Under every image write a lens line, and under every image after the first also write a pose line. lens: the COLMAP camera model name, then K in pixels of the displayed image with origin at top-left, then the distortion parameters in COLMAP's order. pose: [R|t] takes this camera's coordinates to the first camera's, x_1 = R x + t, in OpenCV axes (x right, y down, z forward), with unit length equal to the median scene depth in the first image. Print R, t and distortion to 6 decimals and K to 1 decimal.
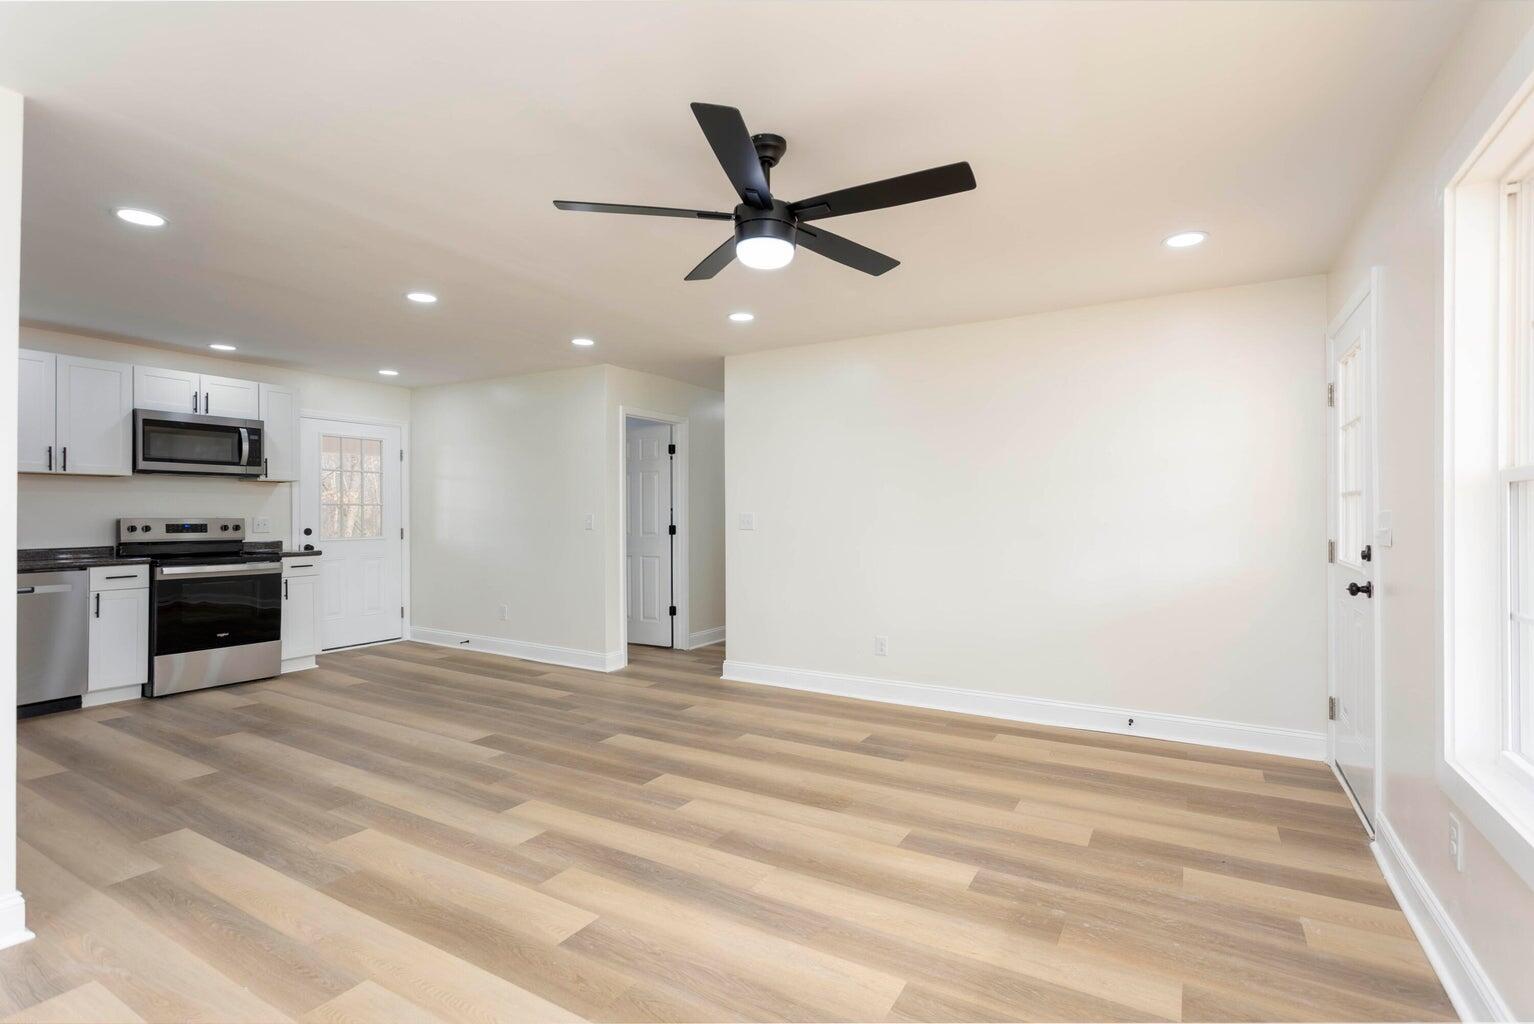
lens RADIAL K [[718.4, 0, 767.0], [0, 718.4, 512.0], [0, 0, 1]] dist [0.006192, 0.001502]
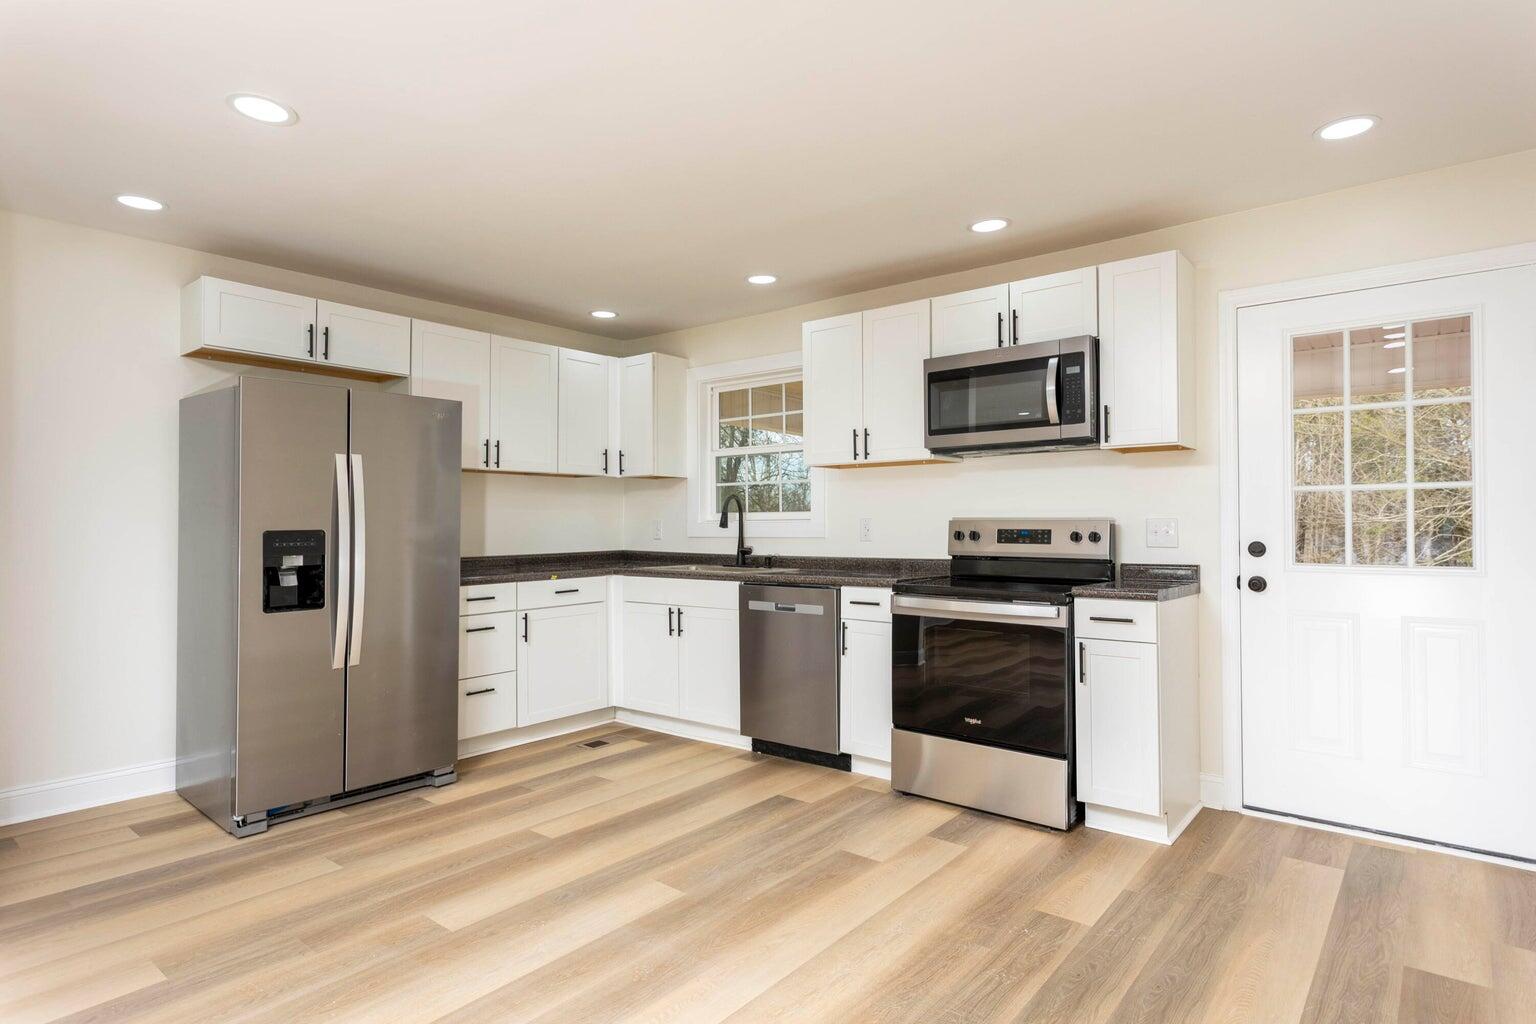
lens RADIAL K [[834.0, 0, 768.0], [0, 834.0, 512.0], [0, 0, 1]] dist [0.003355, 0.000409]
pose [[-0.154160, -0.010826, -0.987987, -0.076098], [0.008104, 0.999892, -0.012221, 0.010763], [0.988013, -0.009891, -0.154056, 1.107841]]
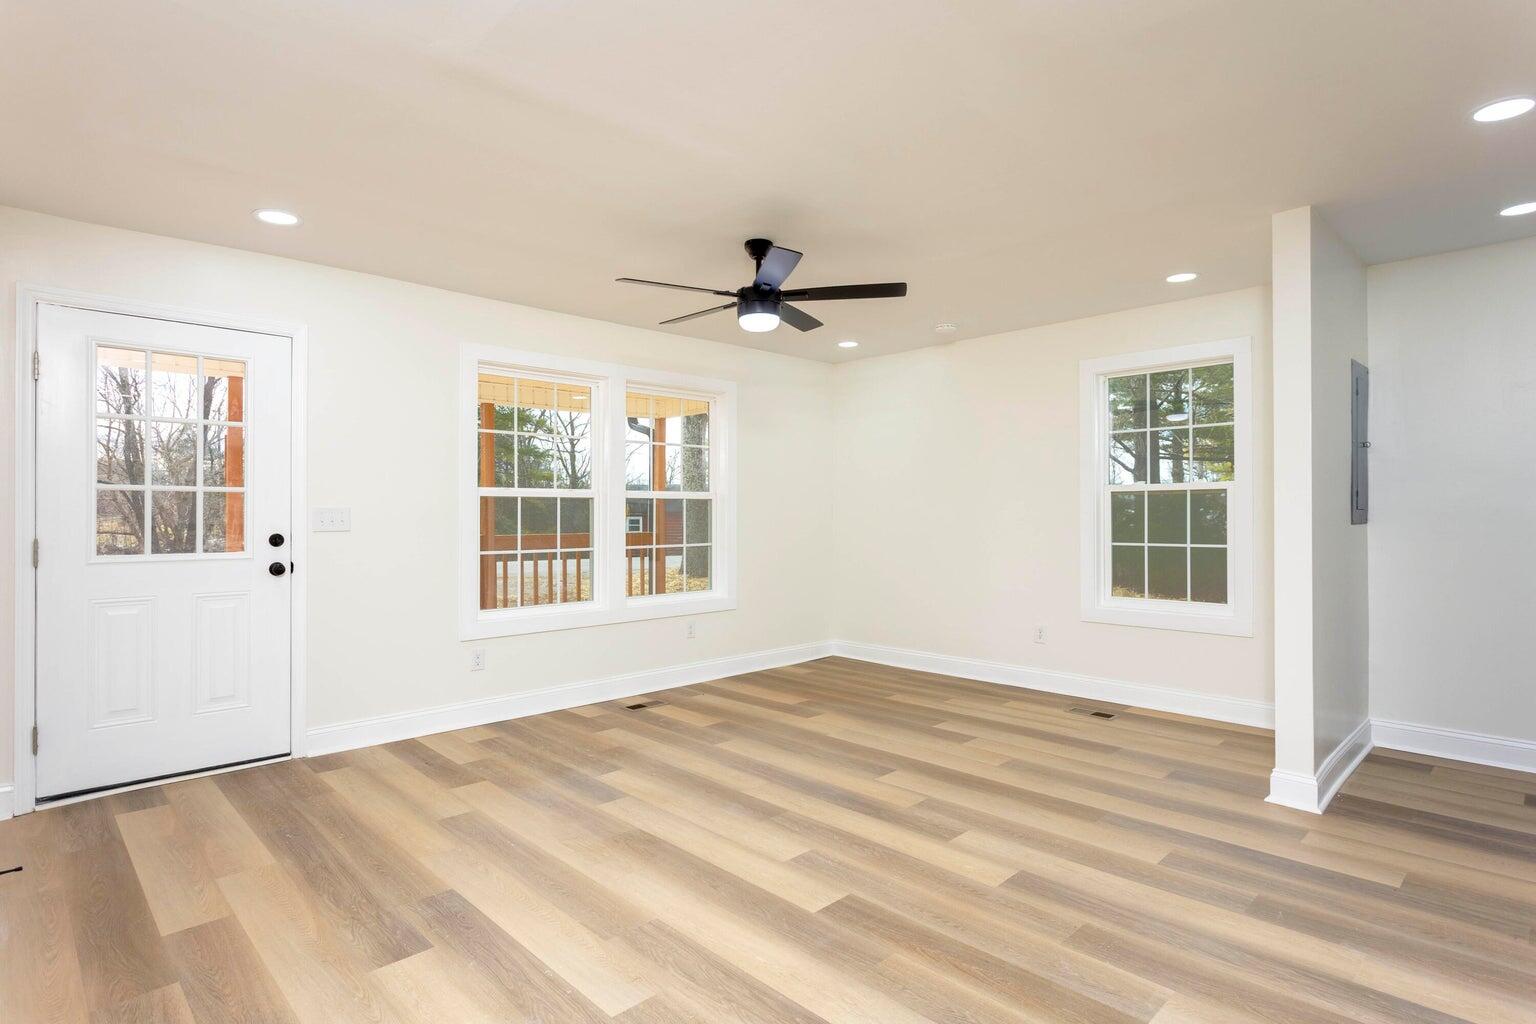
lens RADIAL K [[796.4, 0, 768.0], [0, 796.4, 512.0], [0, 0, 1]] dist [-0.001650, 0.001932]
pose [[-0.966073, 0.003077, 0.258252, -0.228323], [0.001791, 0.999985, -0.005215, 0.009953], [-0.258264, -0.004575, -0.966064, 1.358327]]
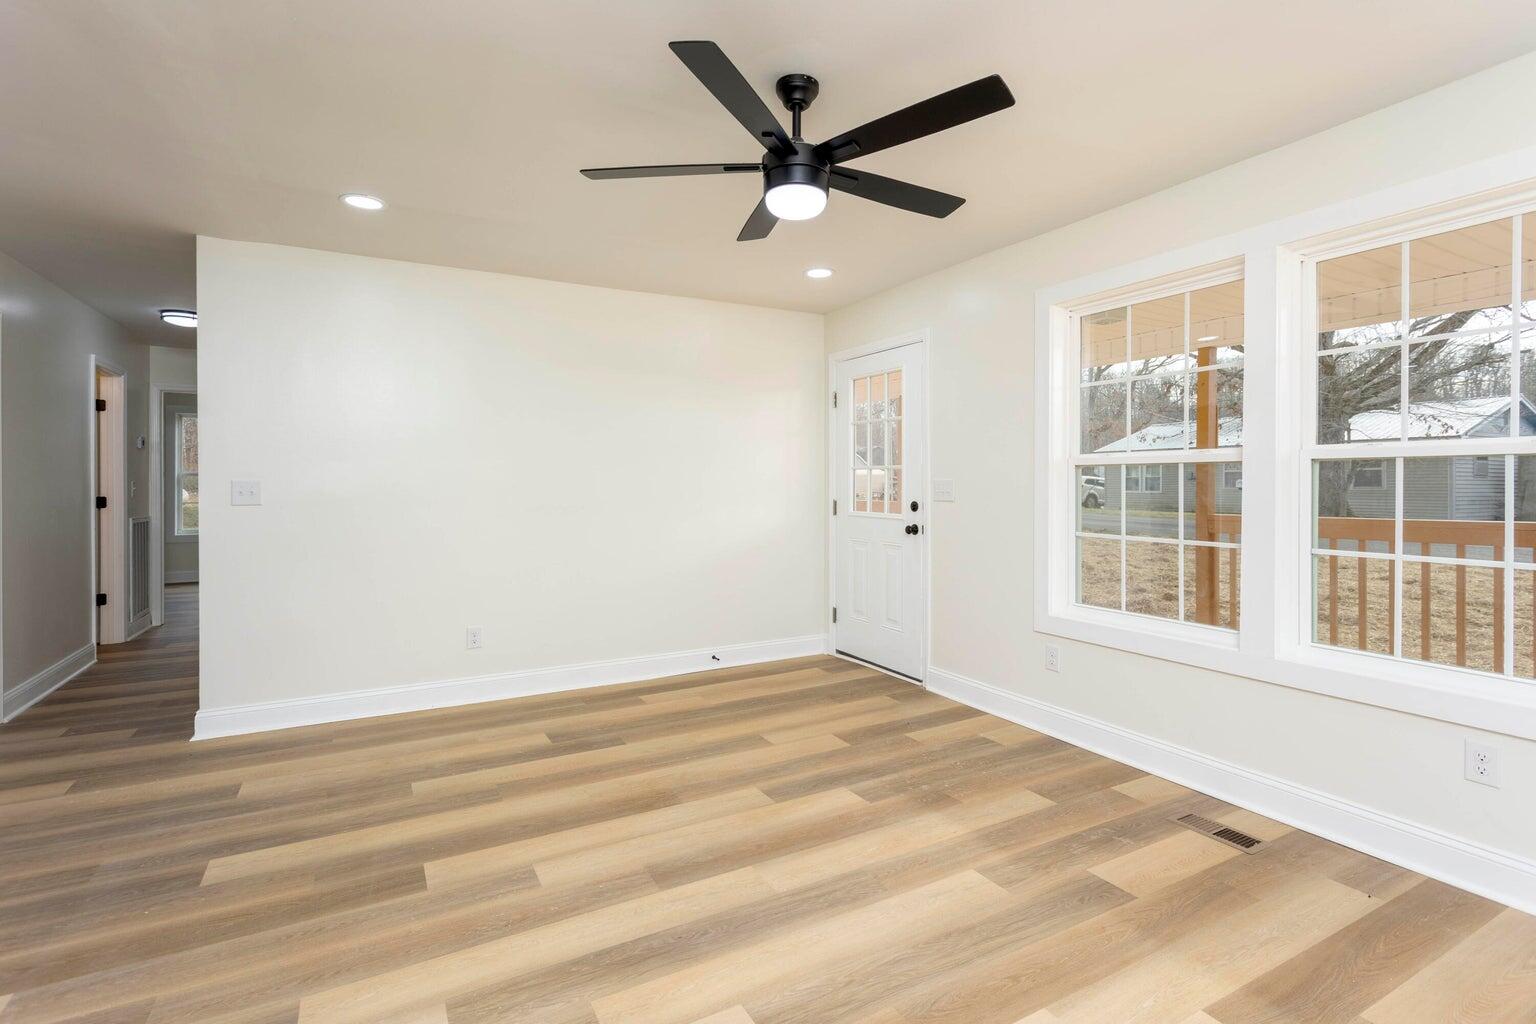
lens RADIAL K [[729.9, 0, 759.9], [0, 729.9, 485.1], [0, 0, 1]] dist [0.001181, 0.000893]
pose [[0.511455, -0.001764, 0.859308, -0.457313], [-0.002371, 0.999991, 0.003464, 0.002588], [-0.859307, -0.003809, 0.511447, 0.301994]]
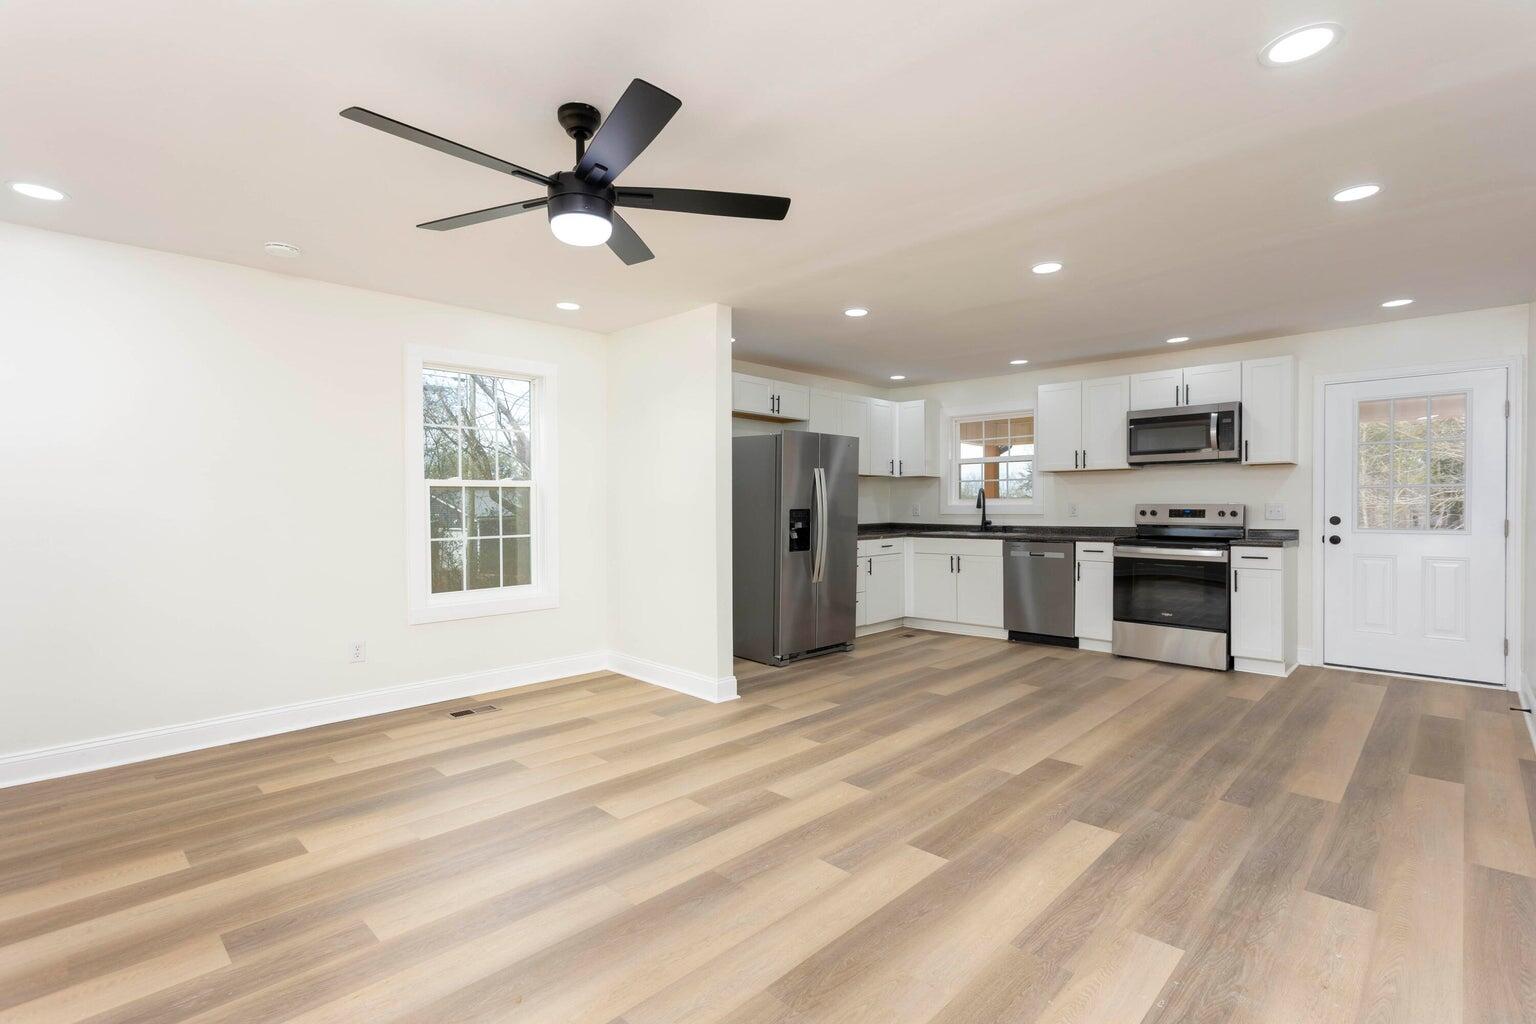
lens RADIAL K [[719.4, 0, 768.0], [0, 719.4, 512.0], [0, 0, 1]] dist [0.006192, 0.001502]
pose [[-0.232589, 0.011967, -0.972501, 0.479466], [0.007878, 0.999915, 0.010420, 0.005339], [0.972543, -0.005237, -0.232664, 0.797043]]
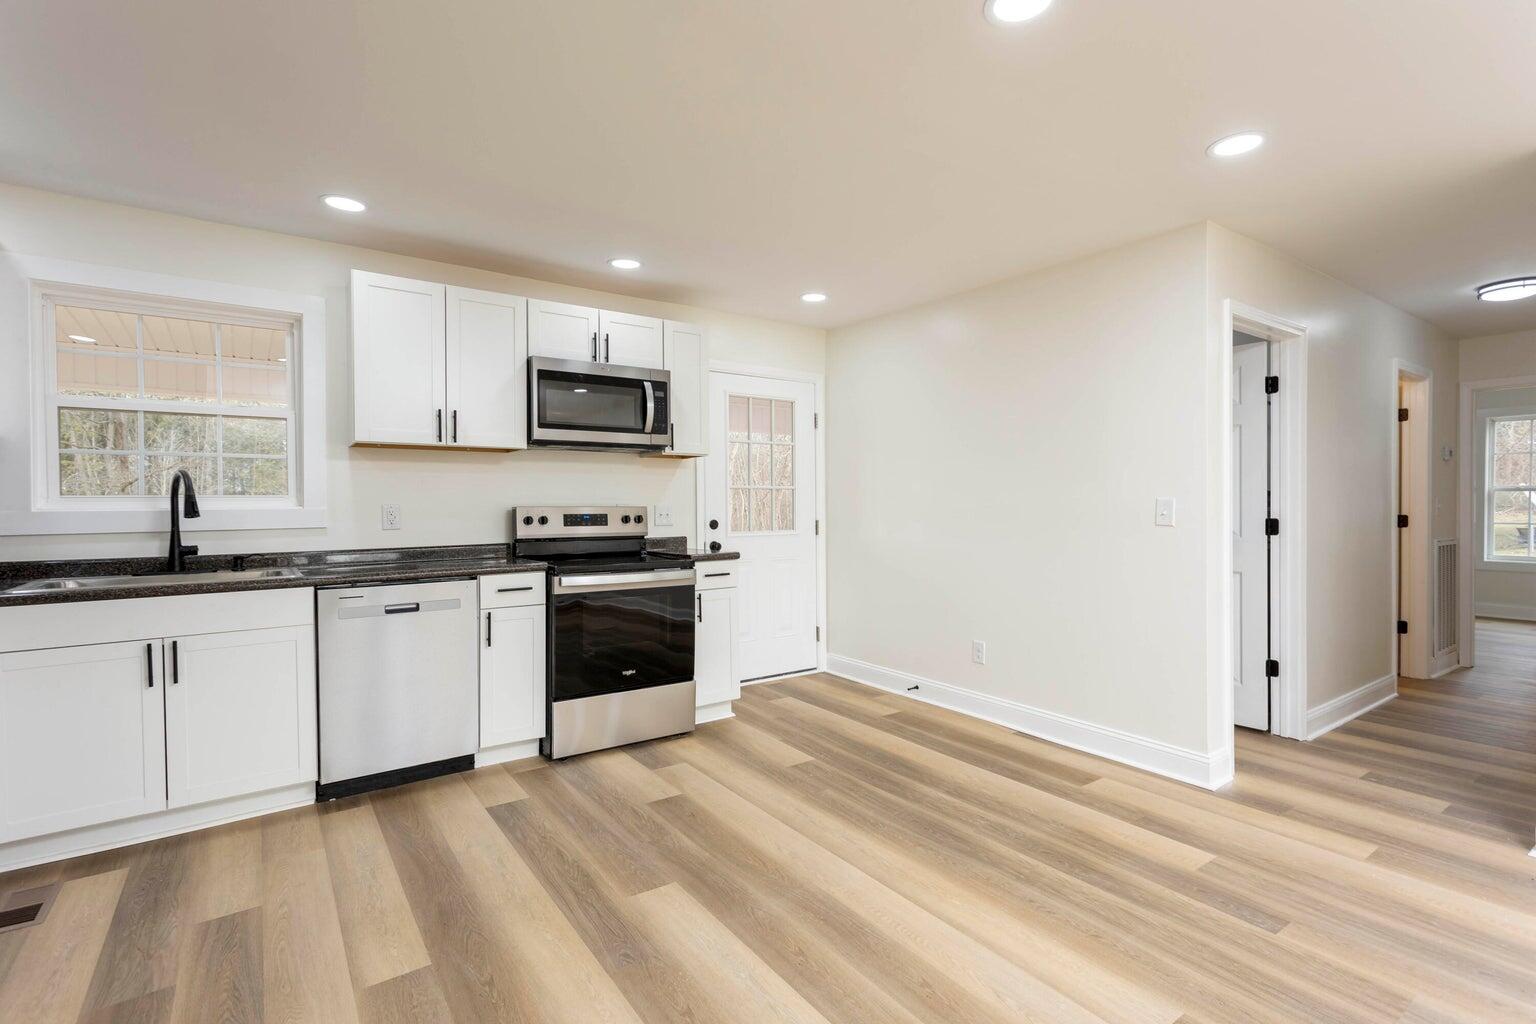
lens RADIAL K [[719.9, 0, 768.0], [0, 719.9, 512.0], [0, 0, 1]] dist [0.001811, 0.000117]
pose [[0.914620, 0.002304, -0.404308, -0.408476], [0.003987, 0.999884, 0.014718, 0.005116], [0.404294, -0.015073, 0.914505, 0.488733]]
